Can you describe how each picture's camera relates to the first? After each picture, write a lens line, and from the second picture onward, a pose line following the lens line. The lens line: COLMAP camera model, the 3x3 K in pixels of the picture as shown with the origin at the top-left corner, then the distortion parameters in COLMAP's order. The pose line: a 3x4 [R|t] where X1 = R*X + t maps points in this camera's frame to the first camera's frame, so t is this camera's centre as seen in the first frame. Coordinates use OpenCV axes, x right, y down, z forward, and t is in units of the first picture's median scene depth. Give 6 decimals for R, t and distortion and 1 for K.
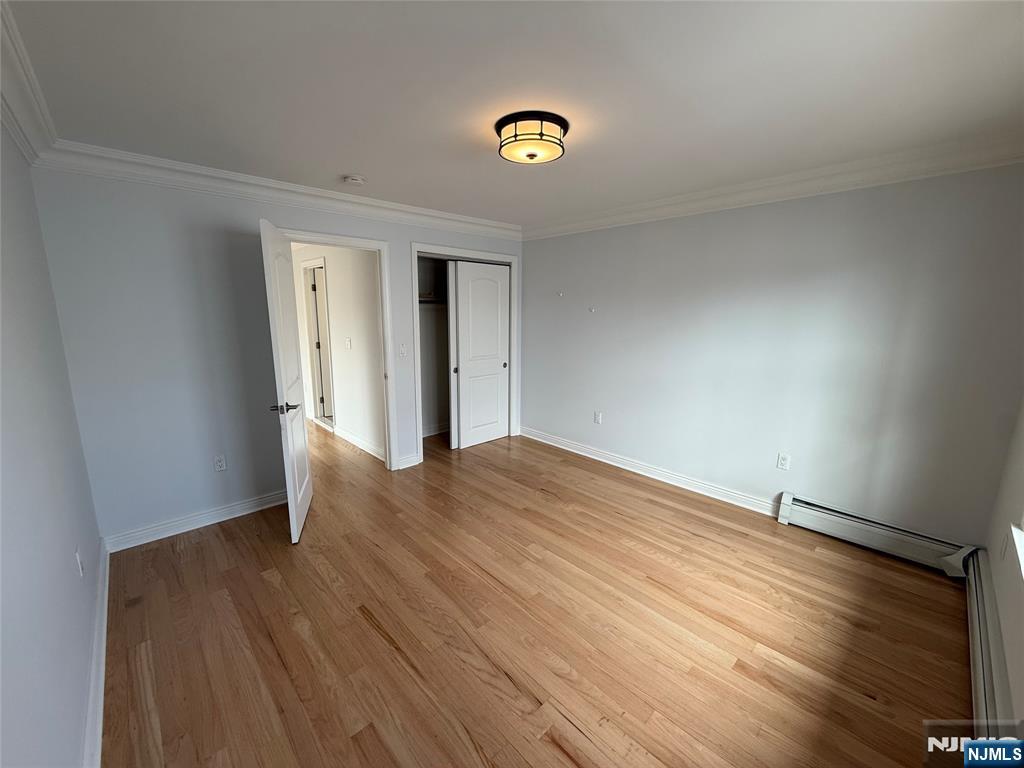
lens RADIAL K [[407.8, 0, 510.1], [0, 407.8, 383.1], [0, 0, 1]] dist [-0.000248, -0.000015]
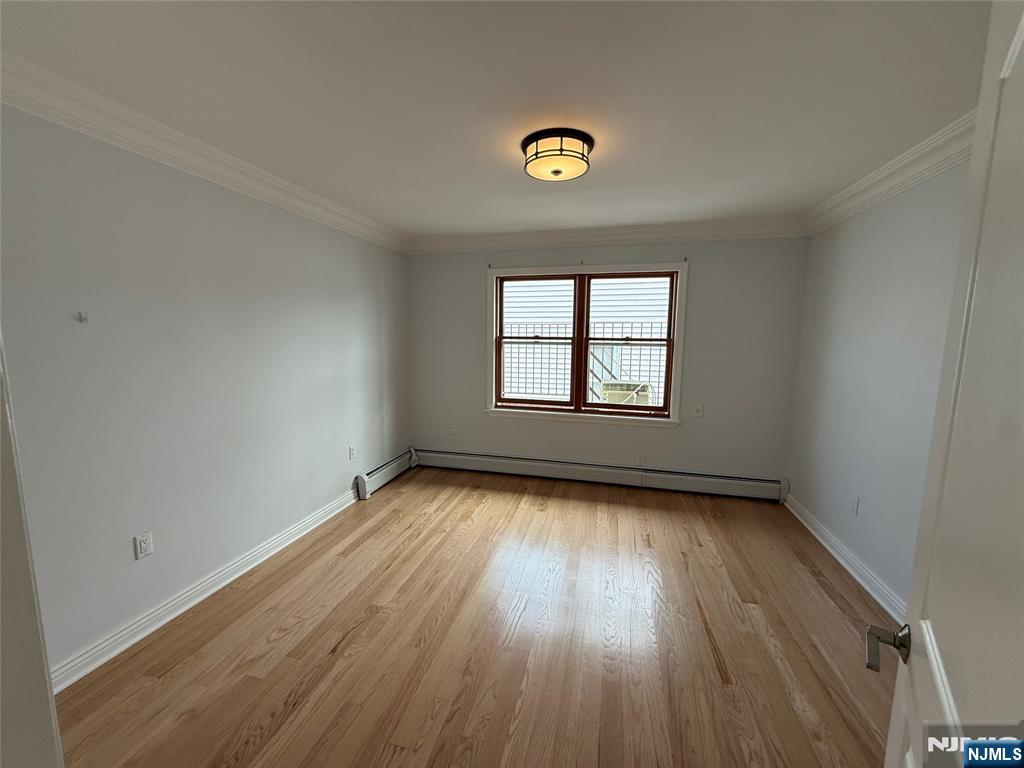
lens RADIAL K [[407.6, 0, 509.8], [0, 407.6, 383.4], [0, 0, 1]] dist [-0.000338, 0.000014]
pose [[-0.530345, -0.115920, 0.839820, -0.656435], [0.142328, 0.964374, 0.222992, -0.241762], [-0.835749, 0.237793, -0.494952, 1.418479]]
